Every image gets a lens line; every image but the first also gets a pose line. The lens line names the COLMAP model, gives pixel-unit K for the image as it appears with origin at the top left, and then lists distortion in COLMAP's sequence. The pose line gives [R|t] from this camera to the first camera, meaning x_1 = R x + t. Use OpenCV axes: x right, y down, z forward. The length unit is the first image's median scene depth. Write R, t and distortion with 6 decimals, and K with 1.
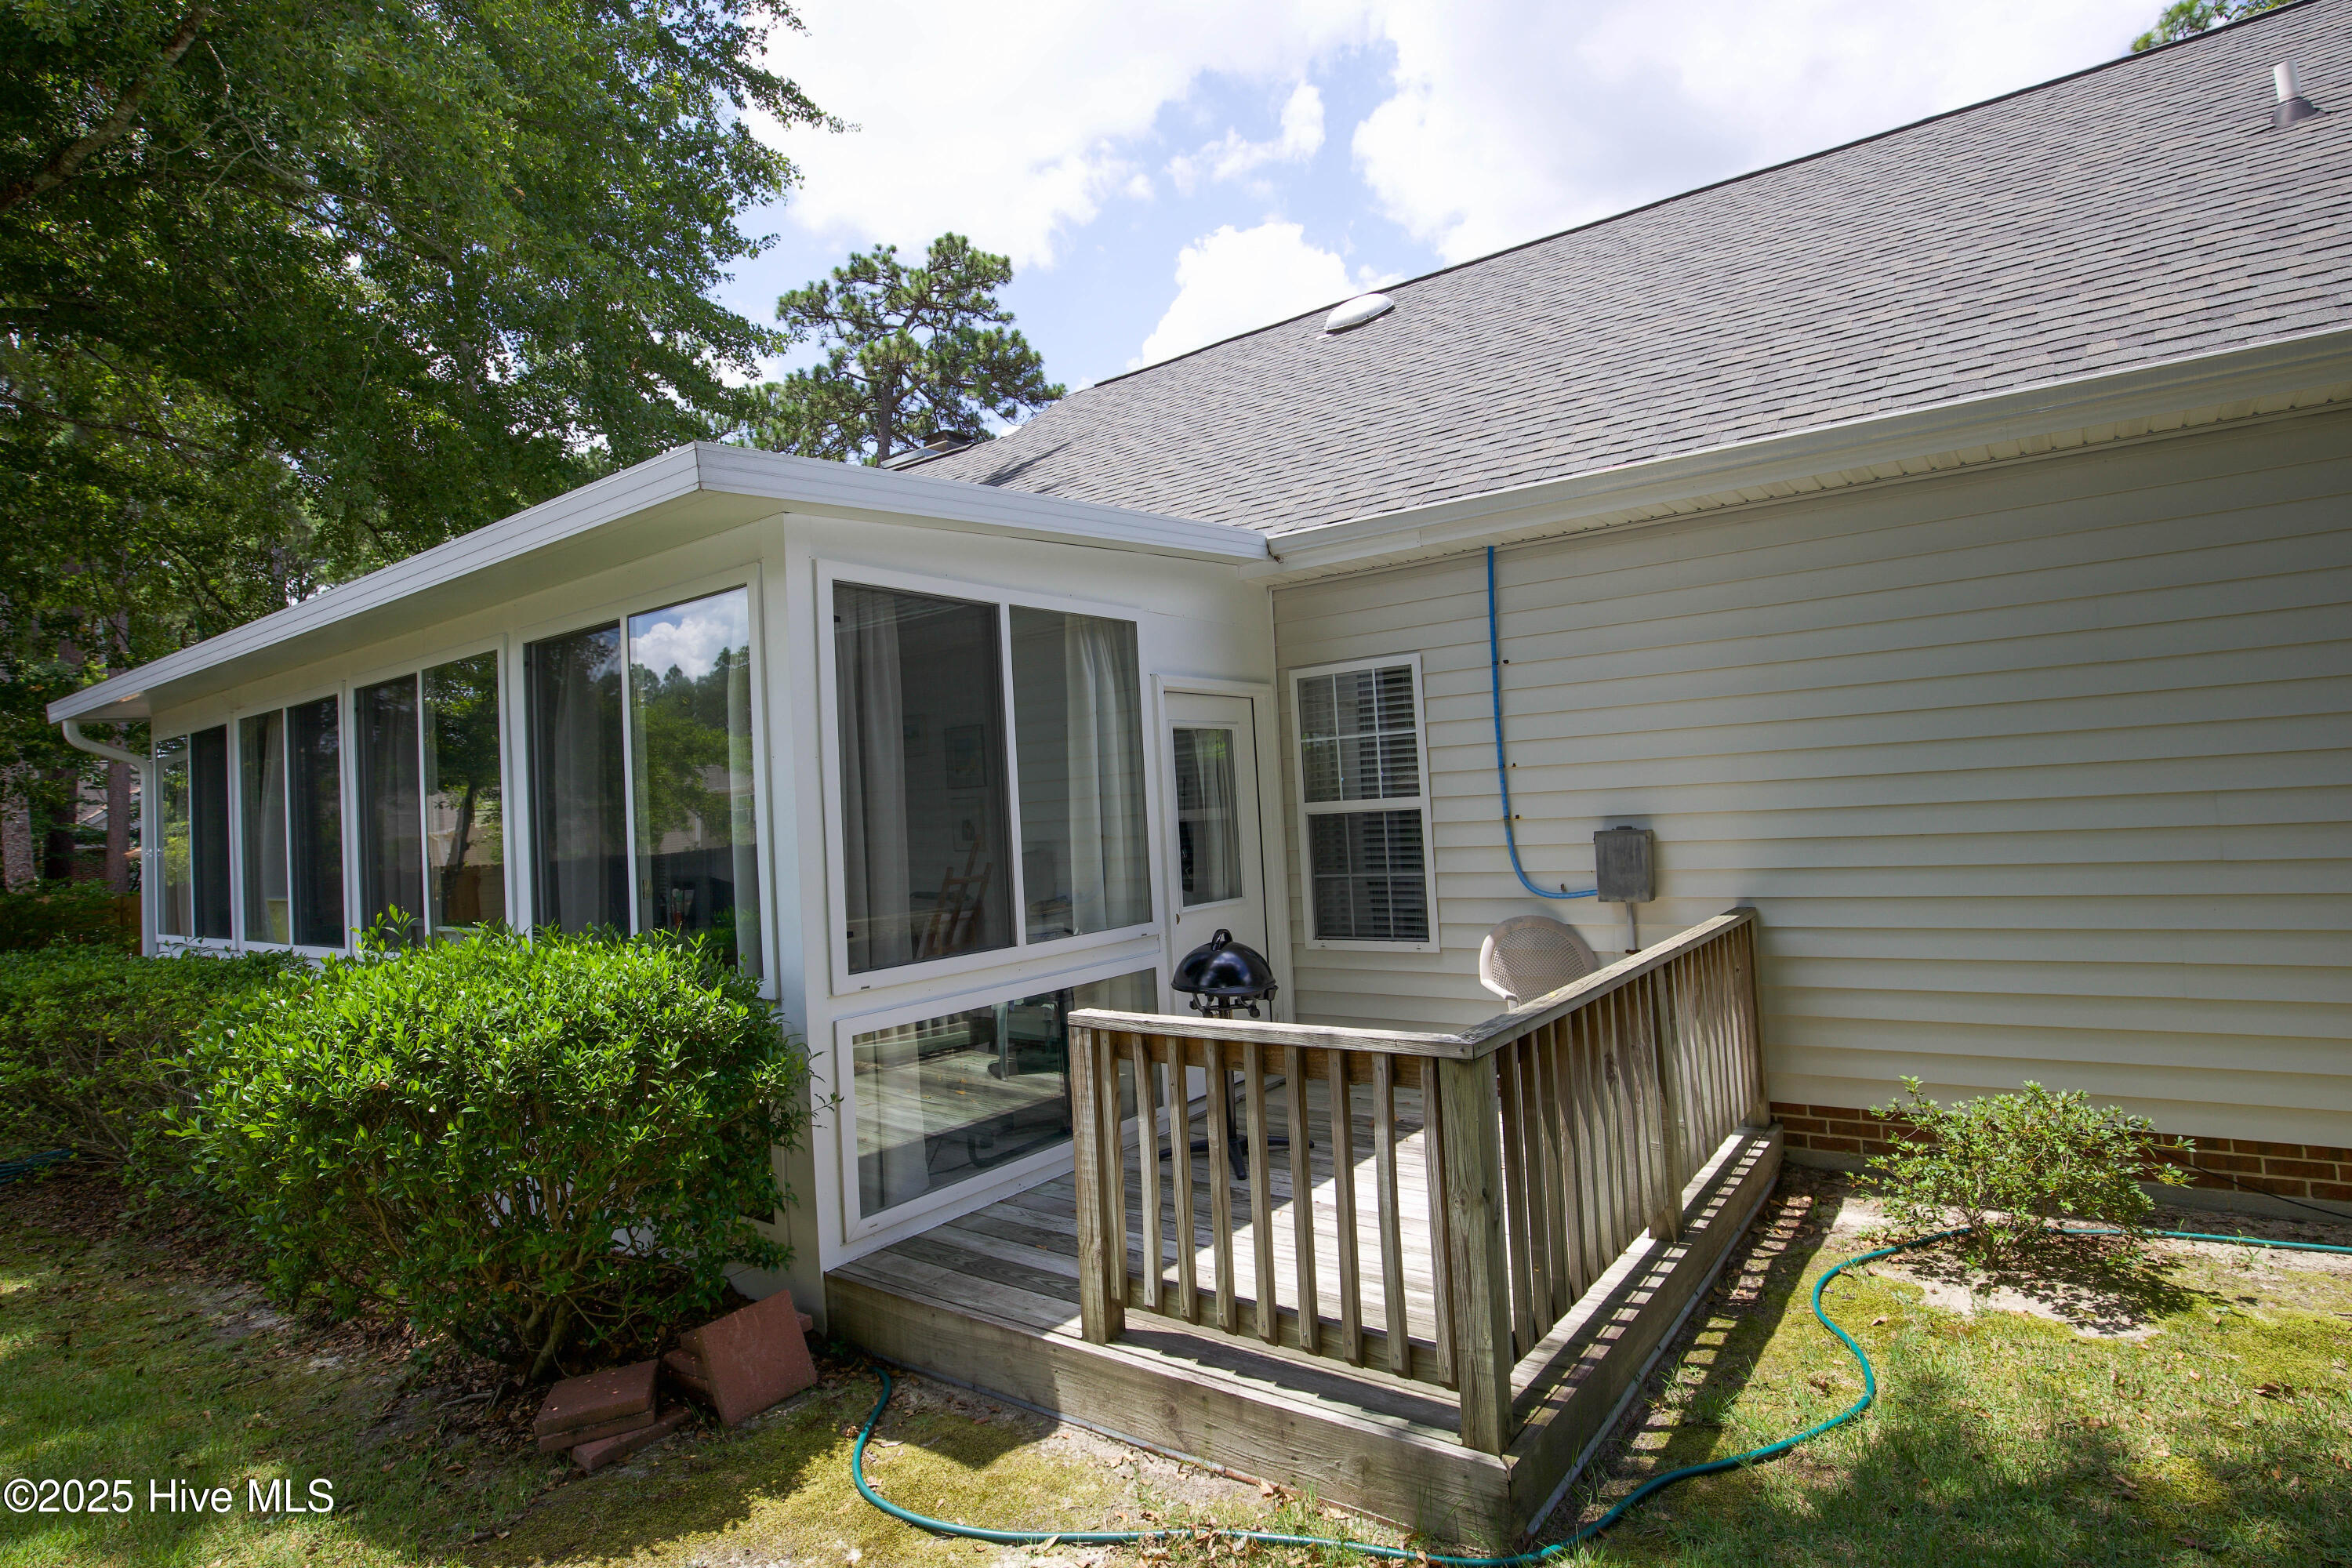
lens RADIAL K [[1208.5, 0, 1144.2], [0, 1208.5, 739.2], [0, 0, 1]] dist [-0.004504, -0.000718]
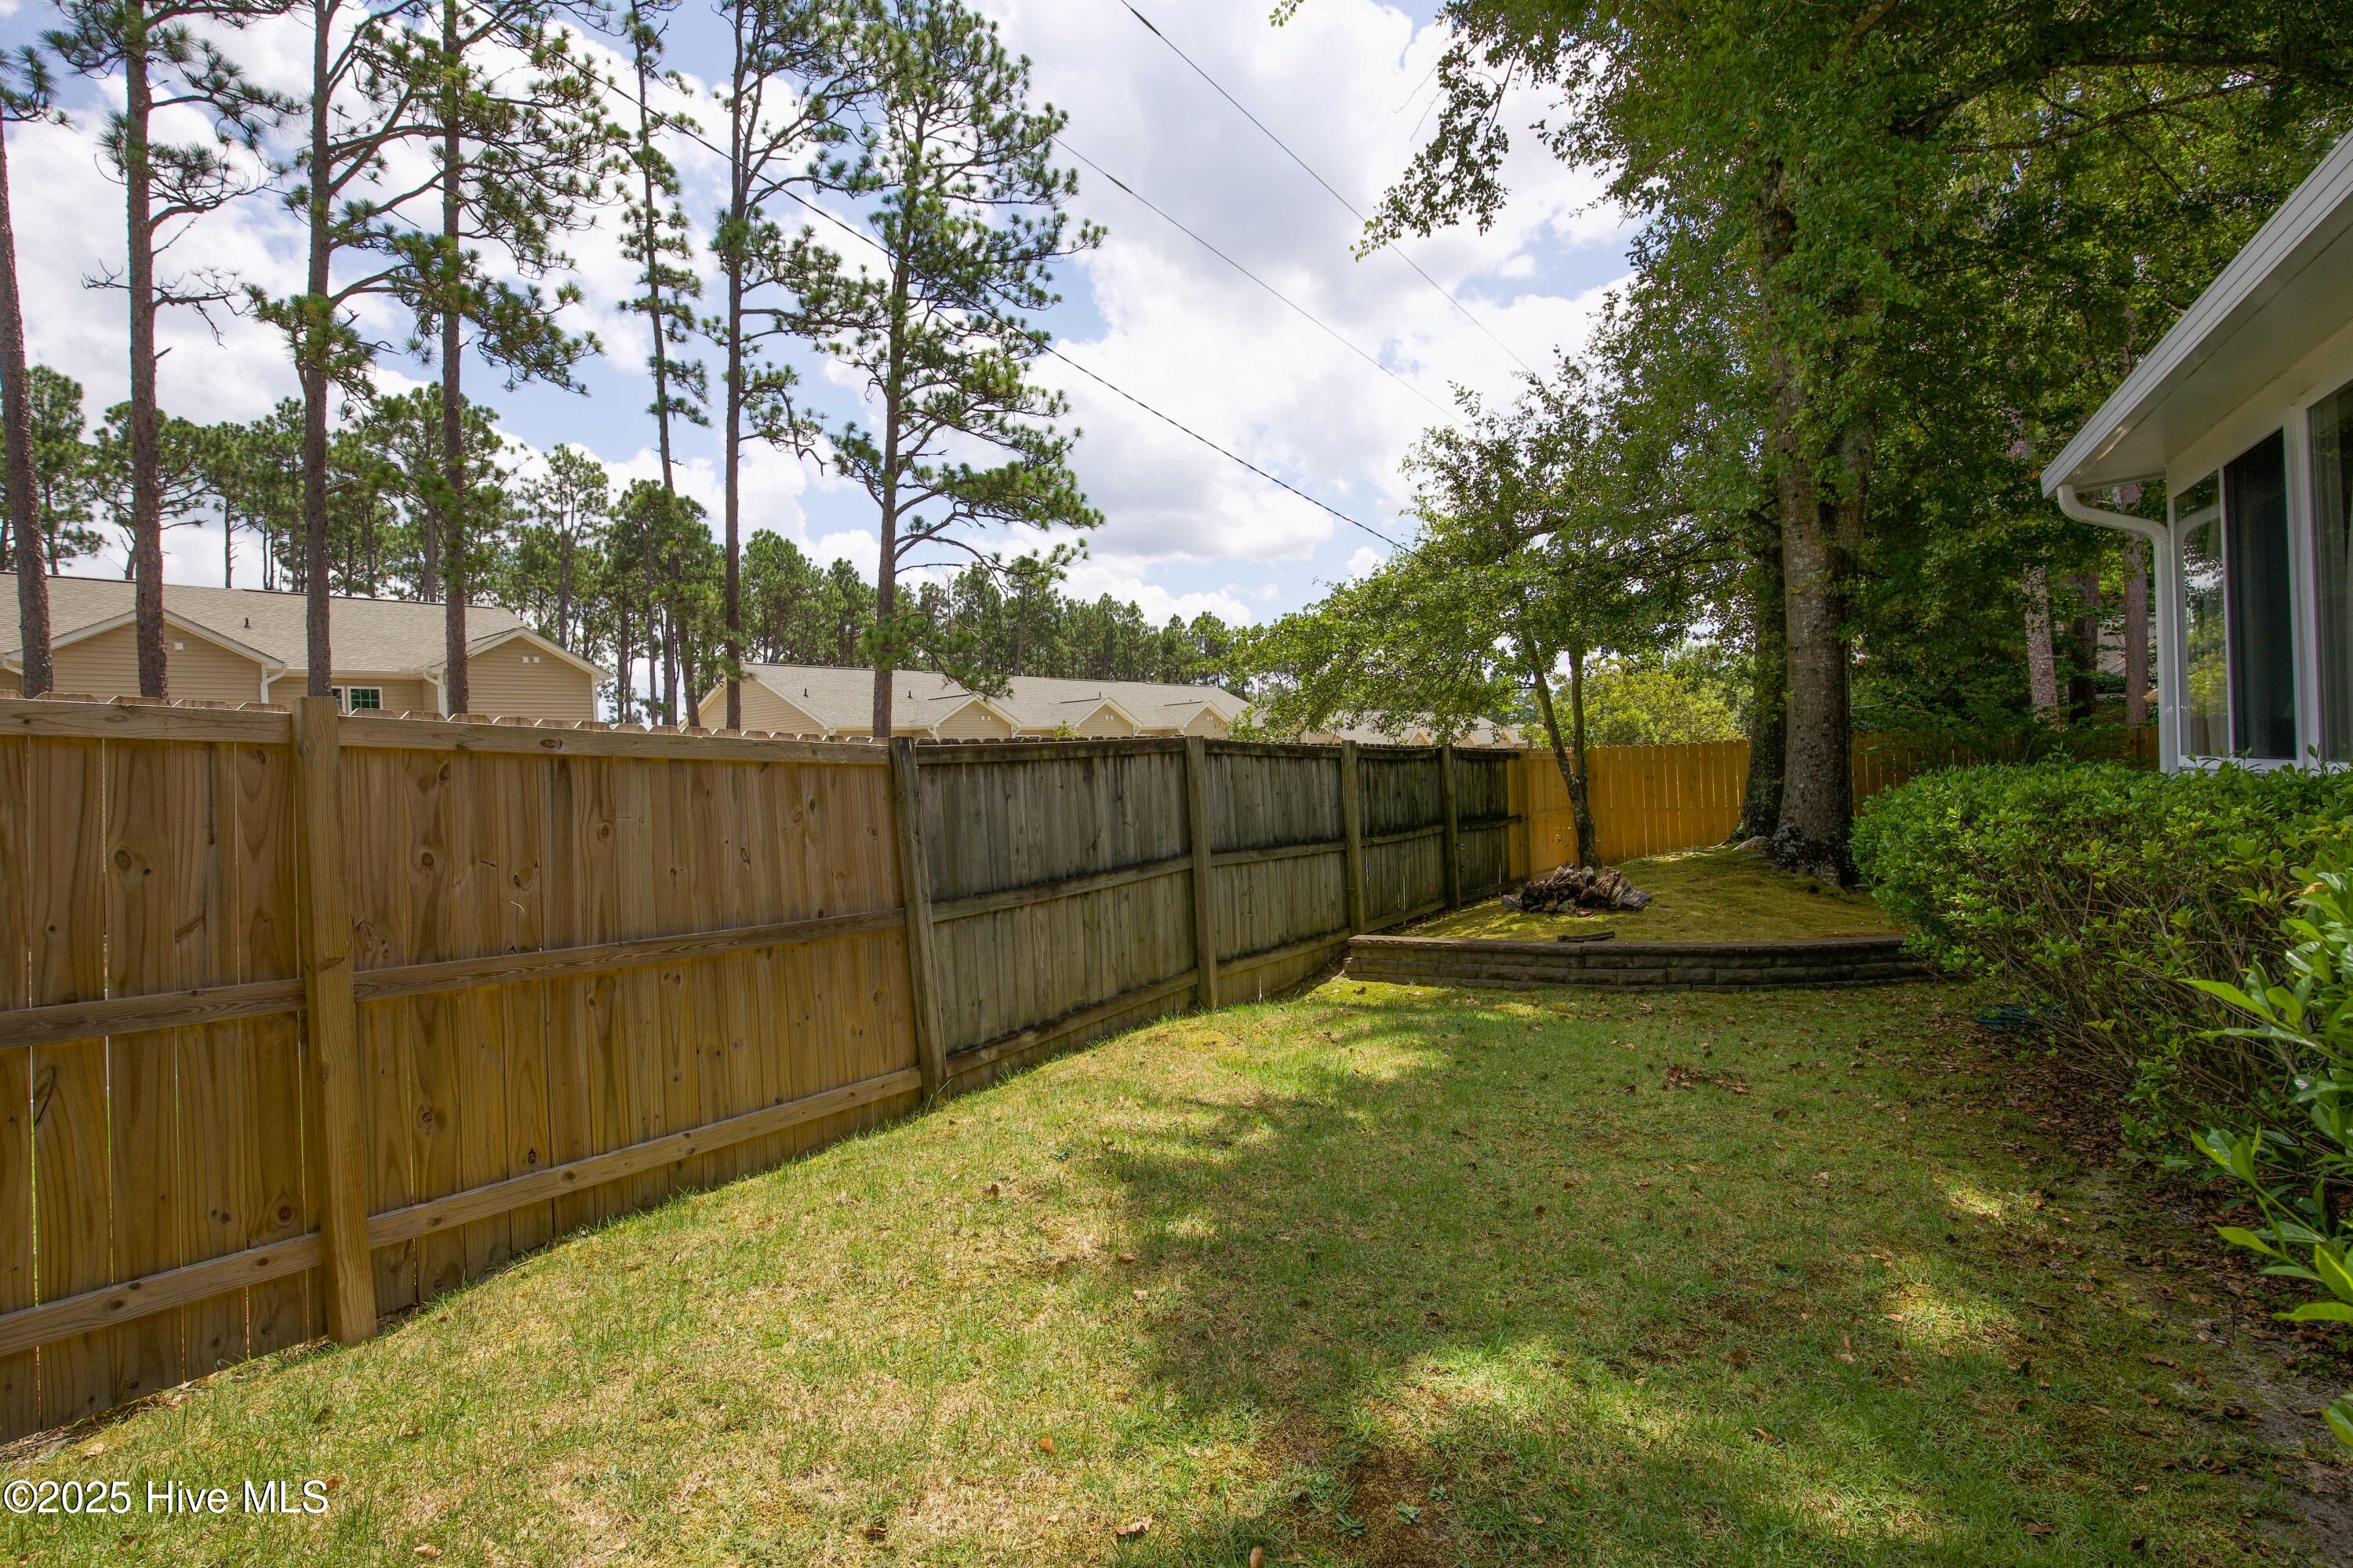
lens RADIAL K [[1116.4, 0, 1176.5], [0, 1116.4, 784.0], [0, 0, 1]] dist [-0.034914, -0.000182]
pose [[0.141371, 0.067638, -0.987643, -0.306165], [0.086586, 0.992995, 0.080399, 0.090627], [0.986163, -0.096882, 0.134524, 0.371154]]
